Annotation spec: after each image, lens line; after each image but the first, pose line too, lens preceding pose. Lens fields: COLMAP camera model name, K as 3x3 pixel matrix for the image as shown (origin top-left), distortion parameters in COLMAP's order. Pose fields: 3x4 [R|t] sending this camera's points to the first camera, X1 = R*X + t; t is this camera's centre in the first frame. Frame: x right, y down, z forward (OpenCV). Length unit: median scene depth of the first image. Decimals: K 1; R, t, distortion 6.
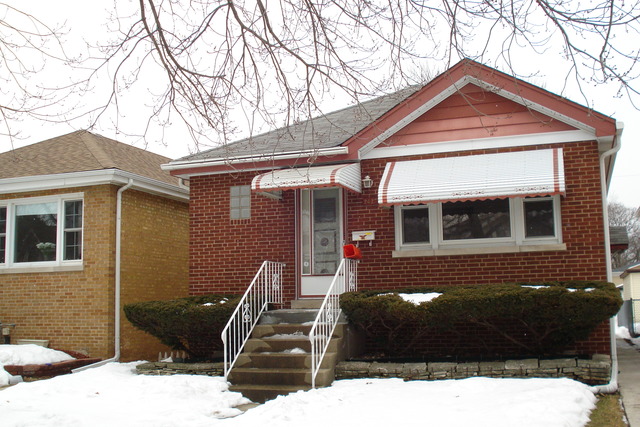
lens RADIAL K [[737.9, 0, 320.0], [0, 737.9, 213.5], [0, 0, 1]] dist [-0.065606, -0.095917]
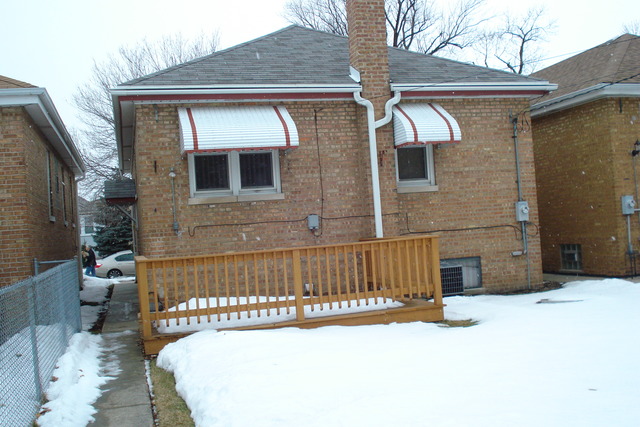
lens RADIAL K [[737.9, 0, 320.0], [0, 737.9, 213.5], [0, 0, 1]] dist [-0.065606, -0.095917]
pose [[0.825374, -0.016201, 0.564354, -0.315344], [-0.015475, 0.998564, 0.051297, 0.018369], [-0.564374, -0.051073, 0.823938, 0.081775]]
